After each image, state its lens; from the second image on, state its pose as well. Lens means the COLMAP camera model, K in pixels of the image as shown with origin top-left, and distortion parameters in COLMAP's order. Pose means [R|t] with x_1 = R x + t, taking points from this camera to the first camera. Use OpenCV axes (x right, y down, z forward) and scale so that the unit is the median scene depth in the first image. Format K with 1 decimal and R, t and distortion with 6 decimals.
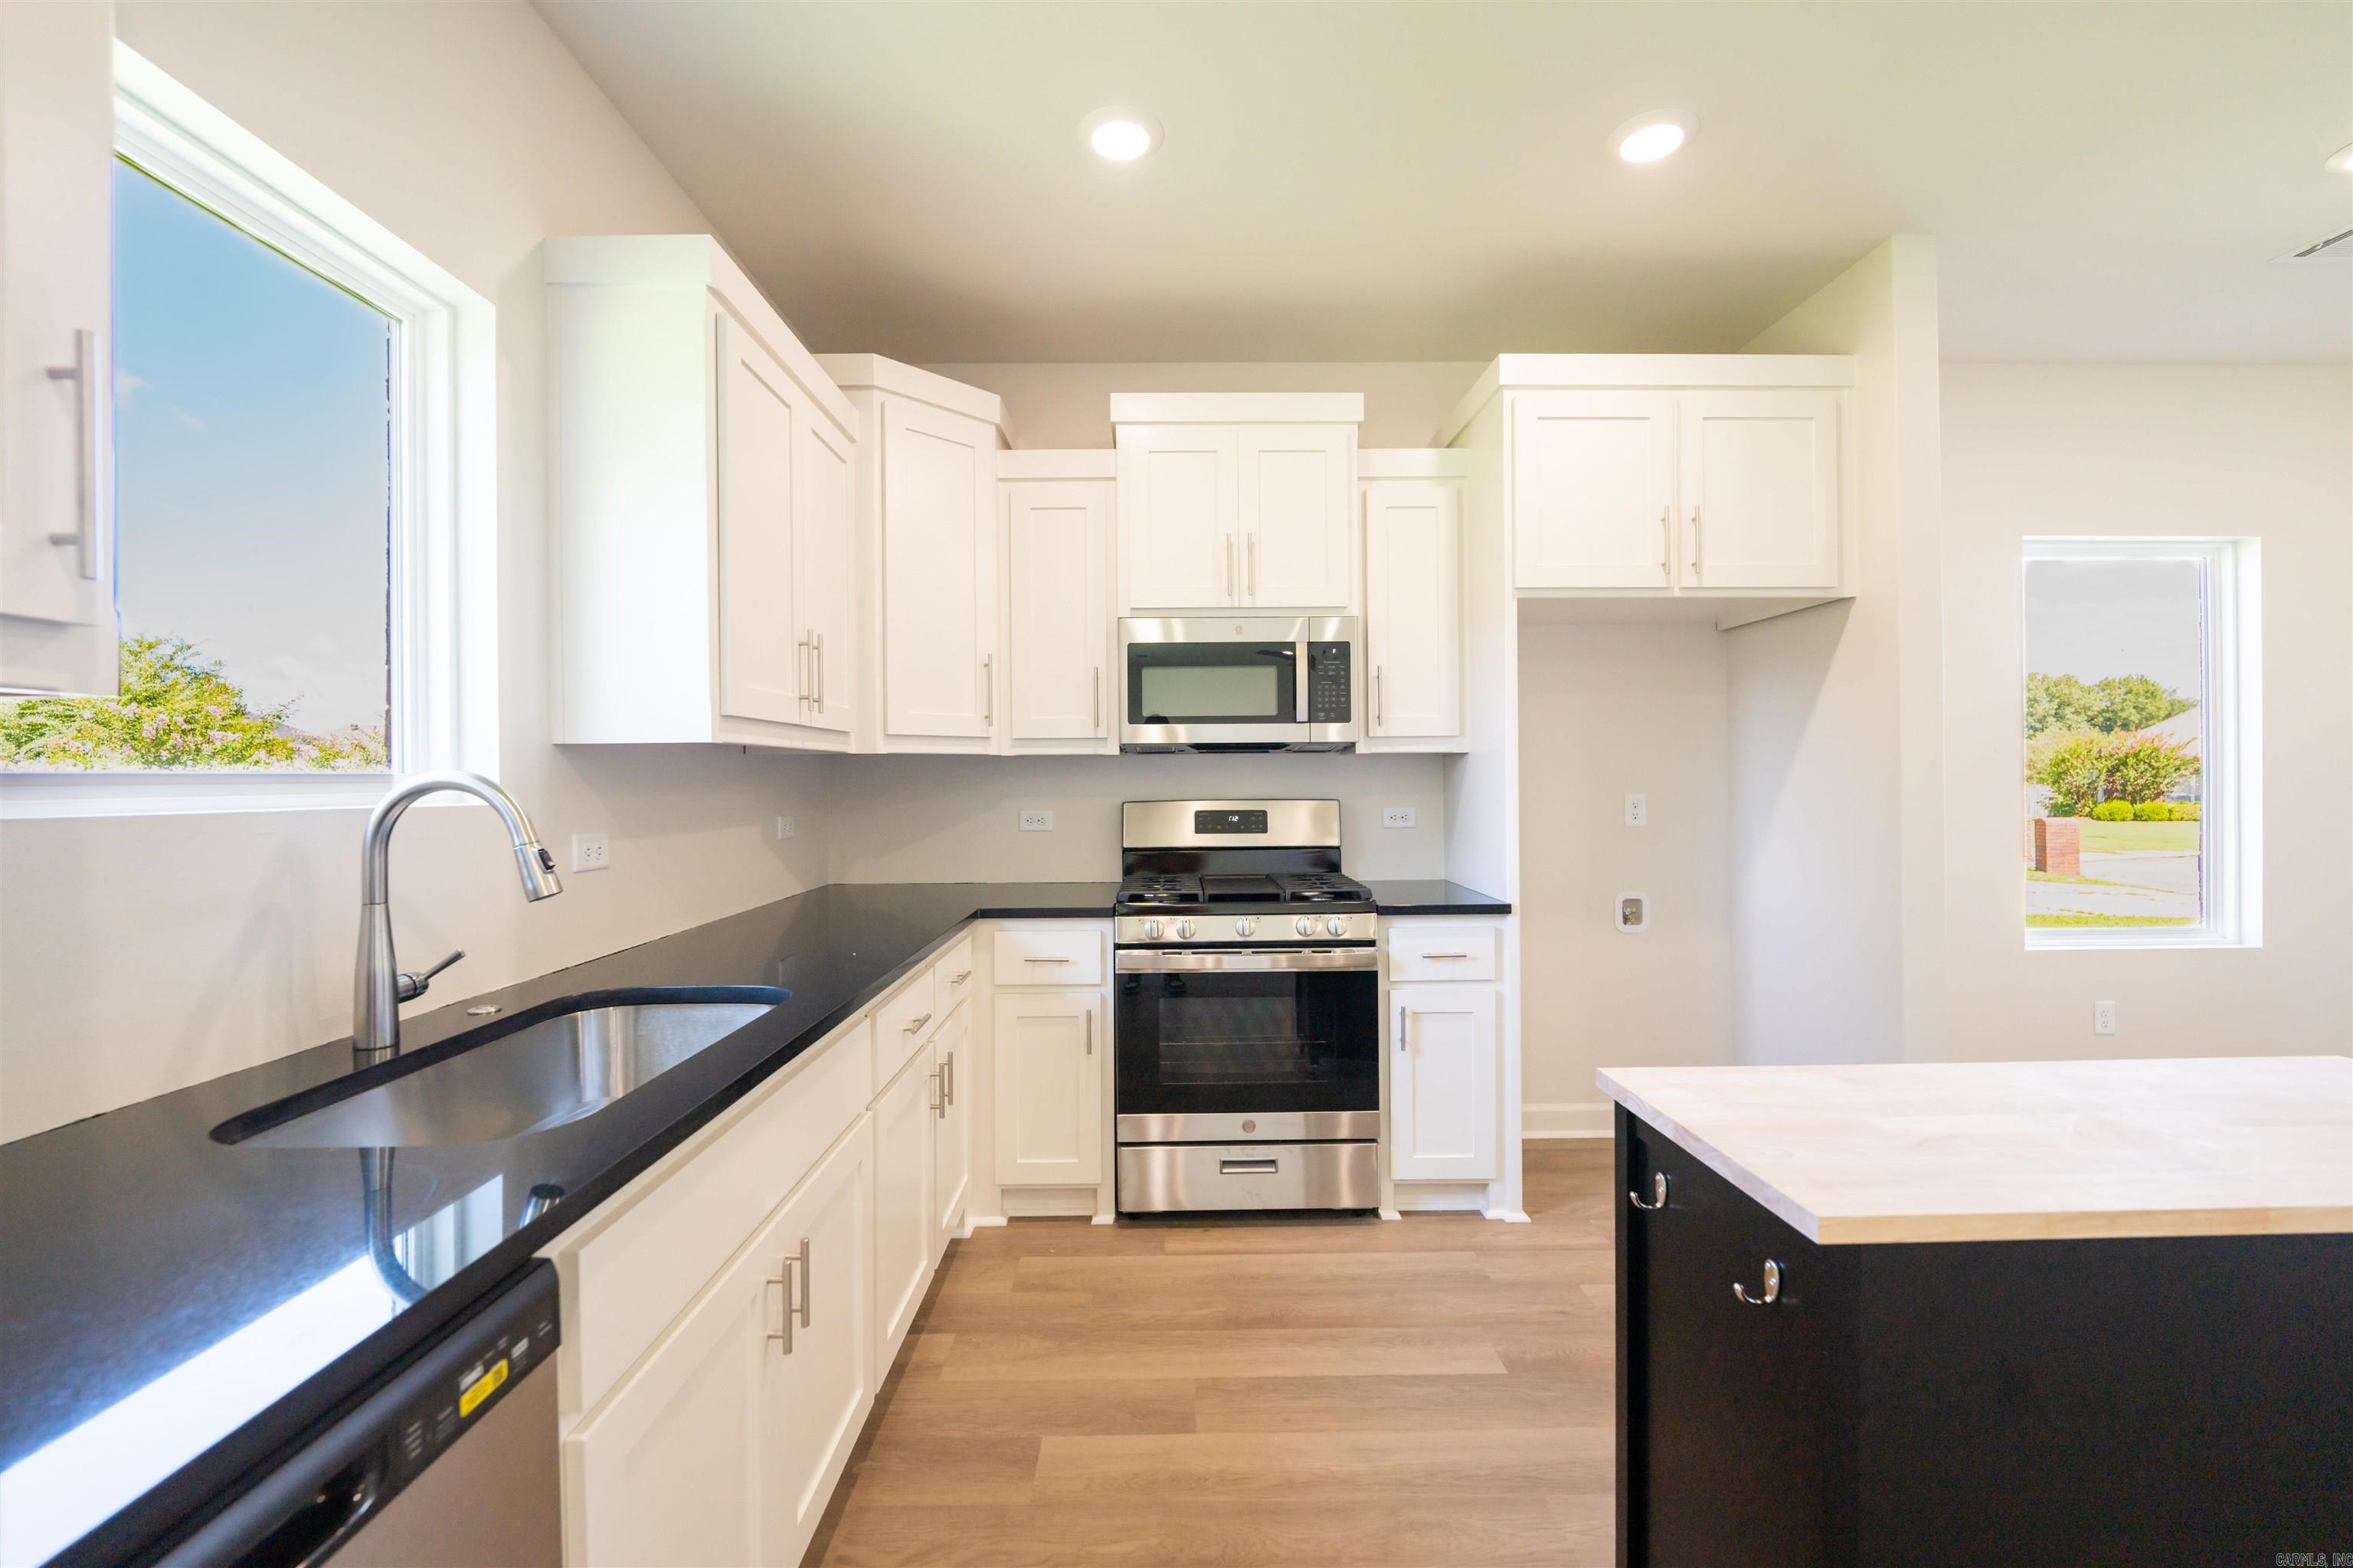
lens RADIAL K [[958.7, 0, 1174.8], [0, 958.7, 779.4], [0, 0, 1]] dist [-0.002307, -0.000275]
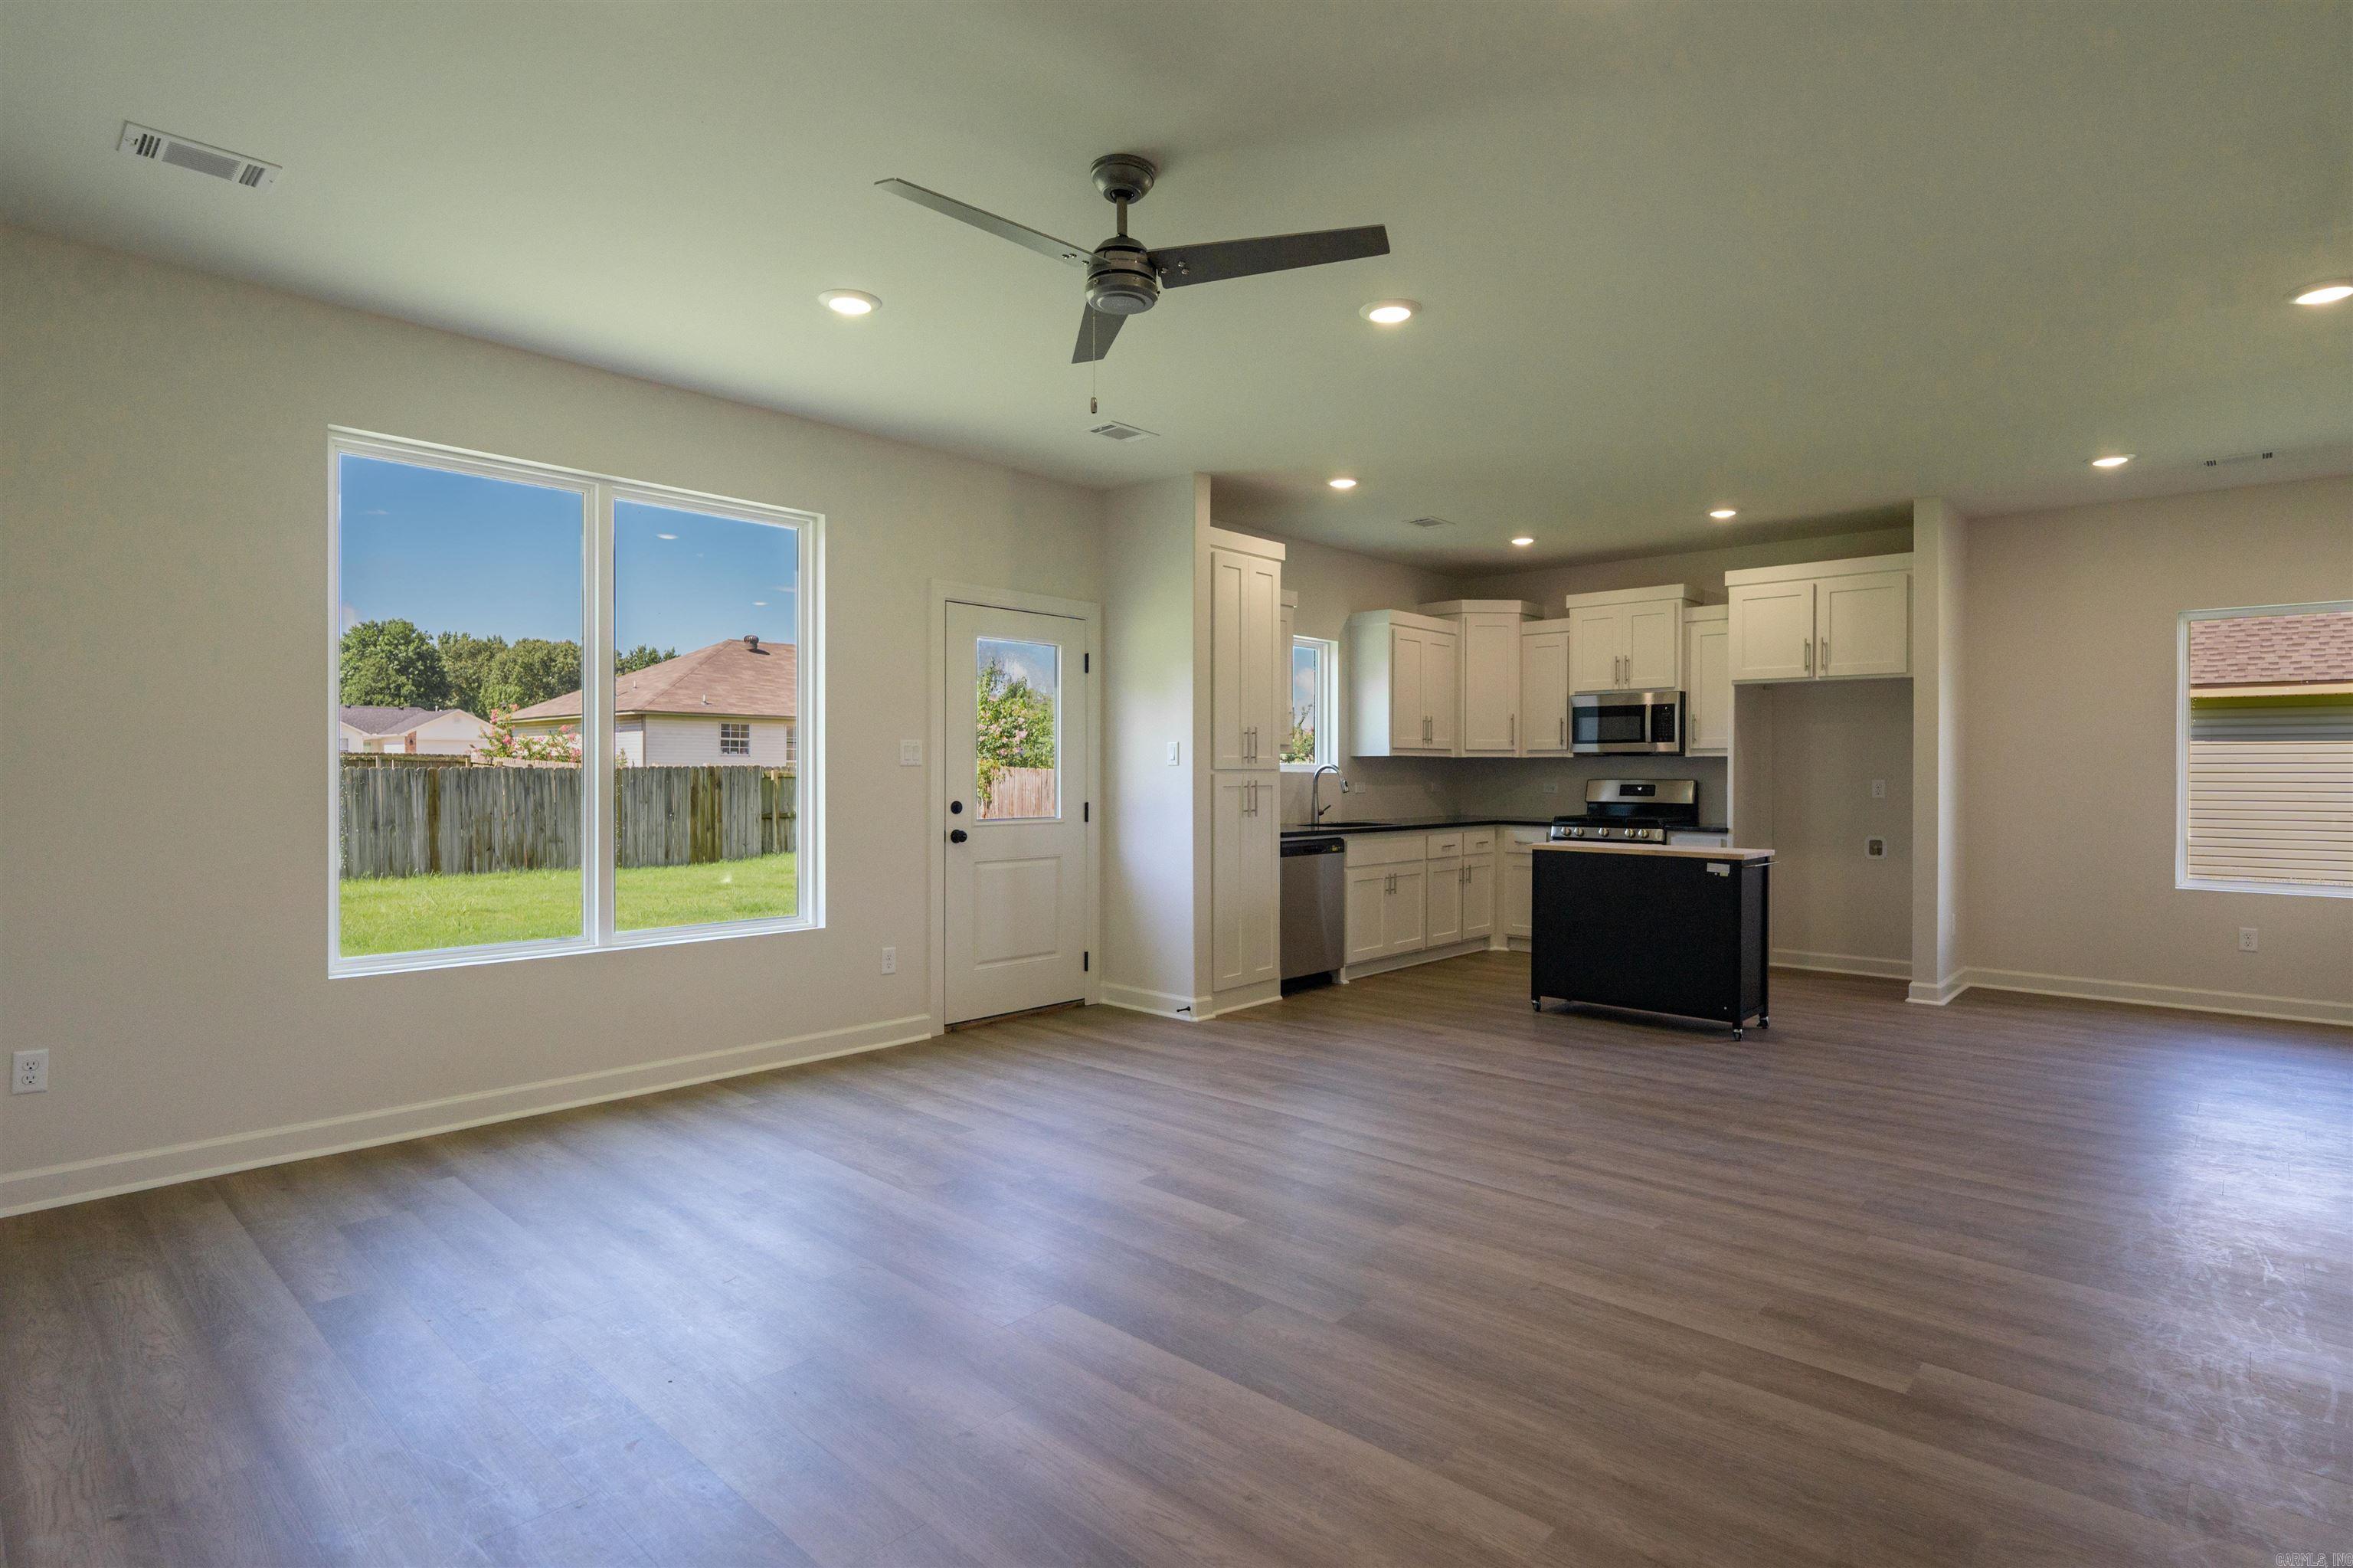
lens RADIAL K [[1156.8, 0, 1176.5], [0, 1156.8, 784.0], [0, 0, 1]] dist [0.012370, 0.000089]
pose [[0.728036, 0.017895, -0.685306, 1.143172], [-0.010338, 0.999832, 0.015126, 0.004606], [0.685461, -0.003928, 0.728098, -1.610257]]
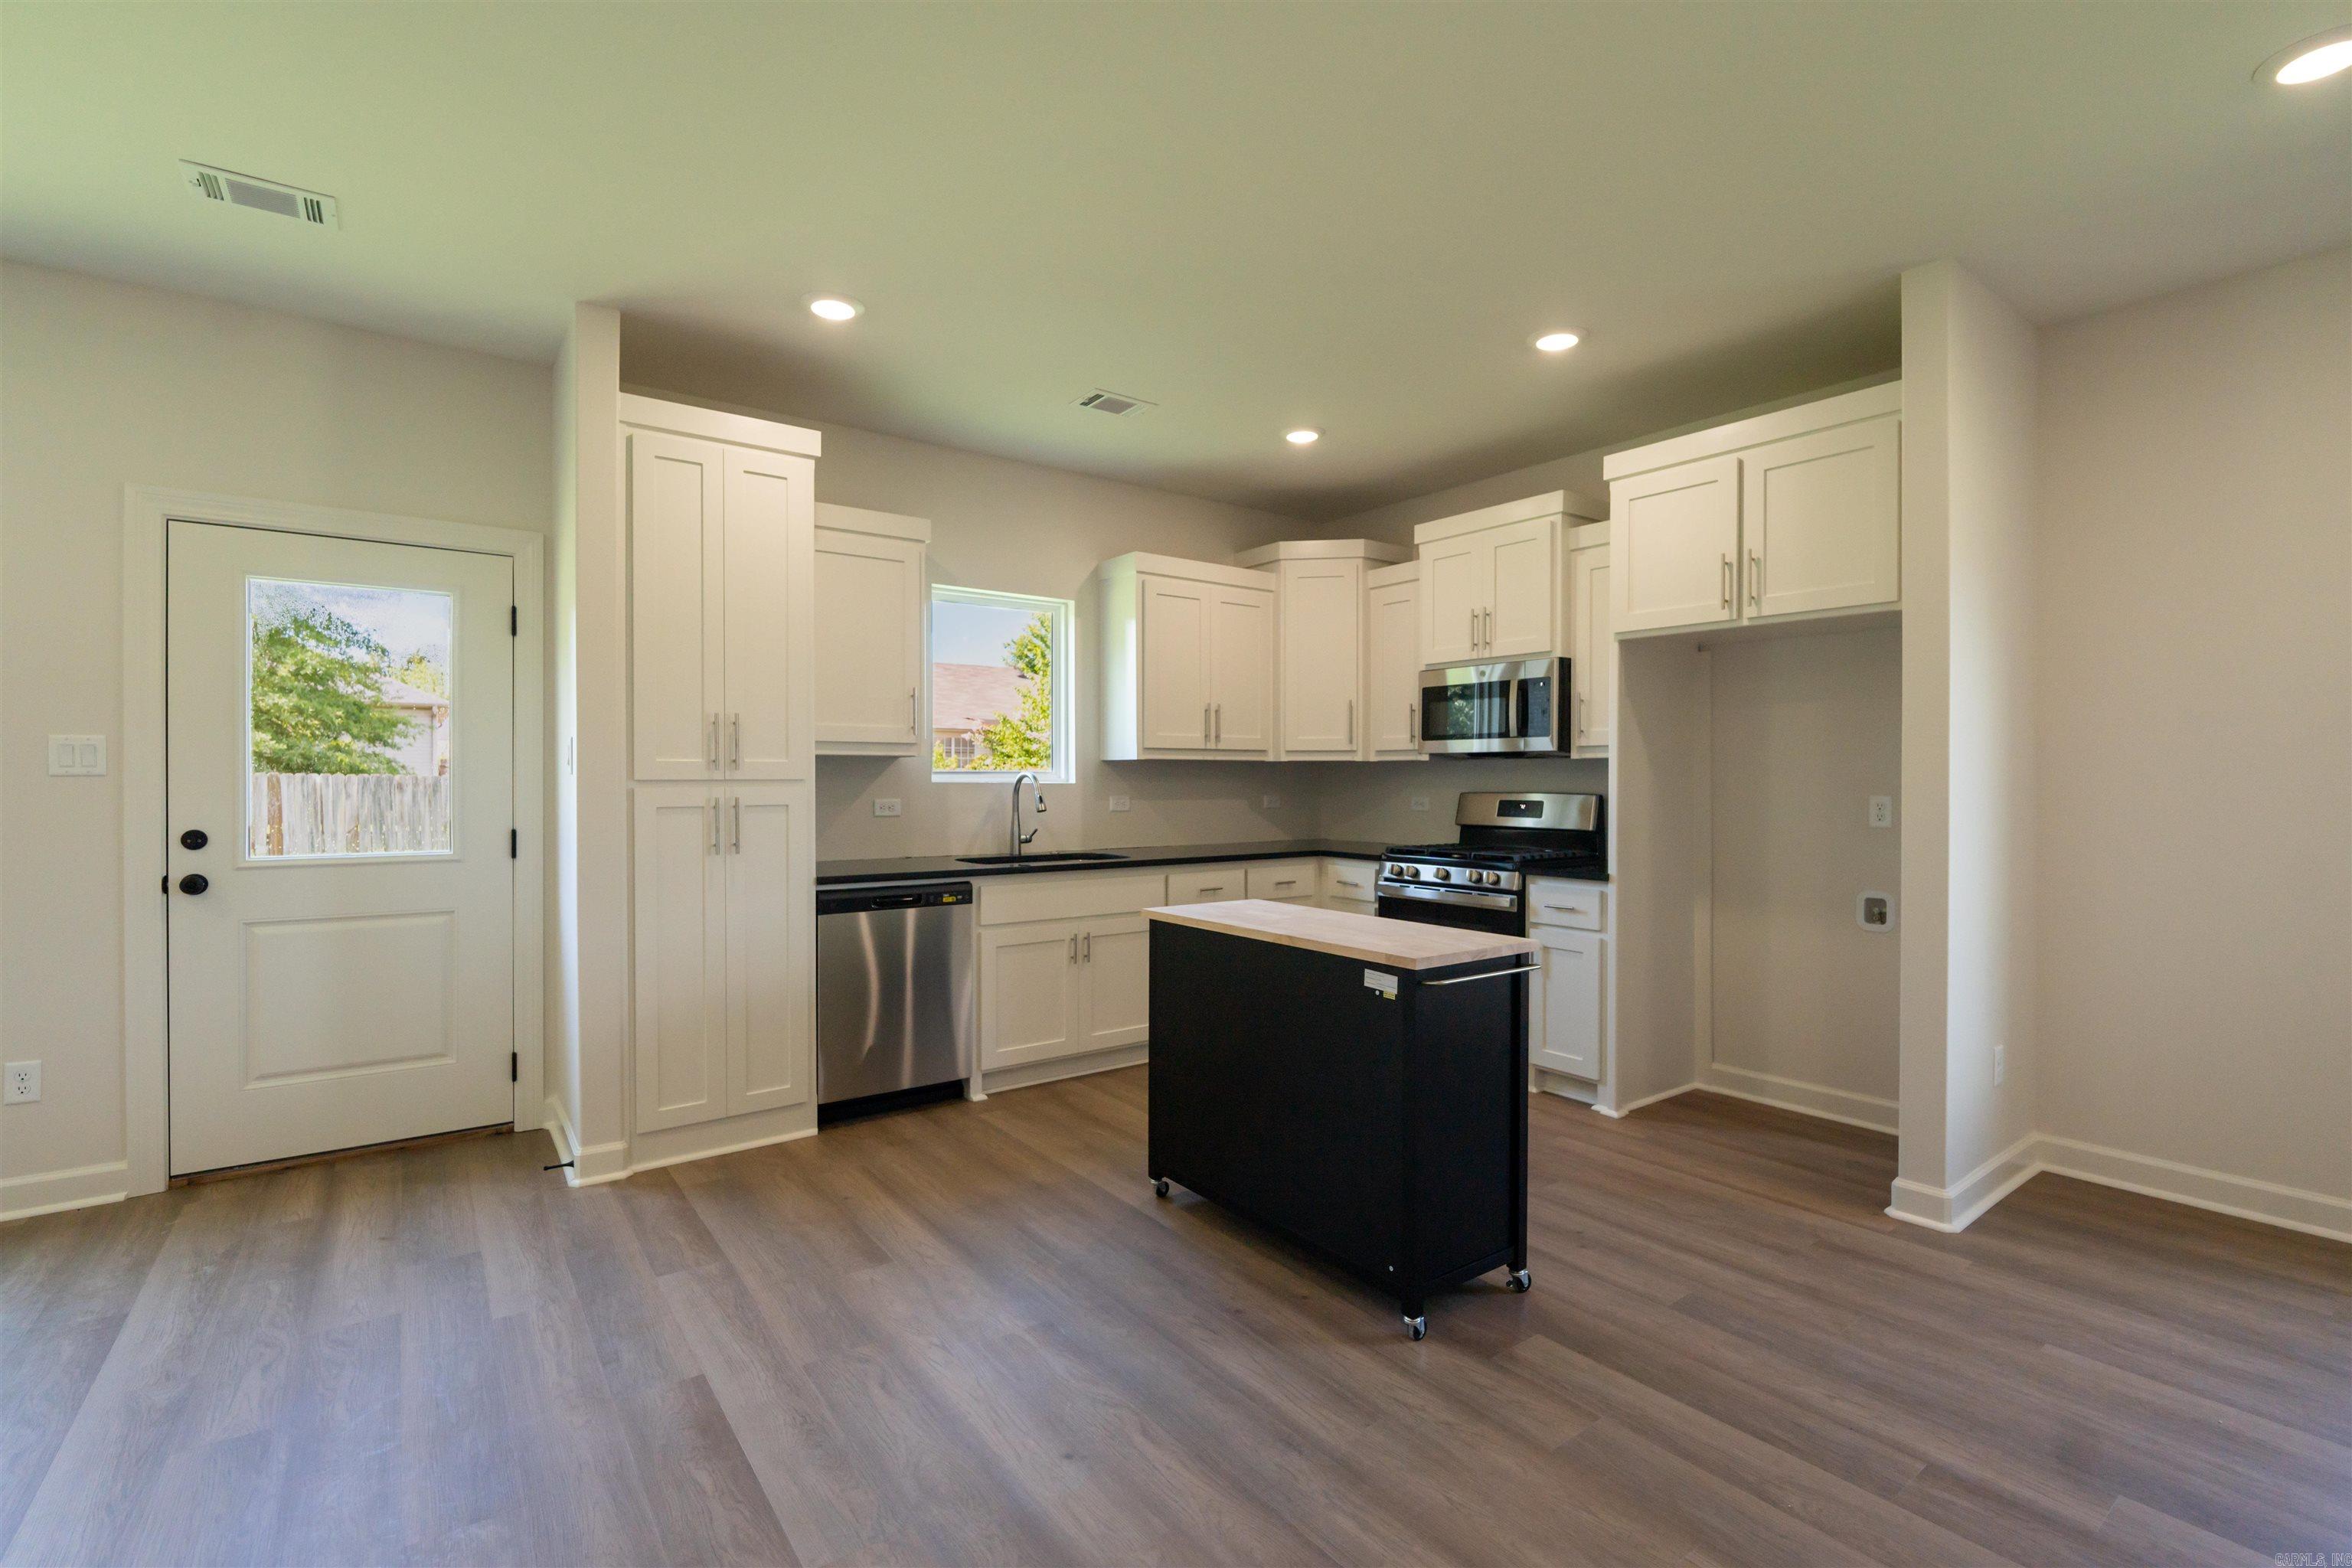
lens RADIAL K [[1030.9, 0, 1160.8], [0, 1030.9, 786.6], [0, 0, 1]] dist [-0.003445, -0.001178]
pose [[0.581145, 0.016351, -0.813636, 1.061803], [-0.008274, 0.999865, 0.014184, -0.004589], [0.813758, -0.001511, 0.581202, -0.297031]]
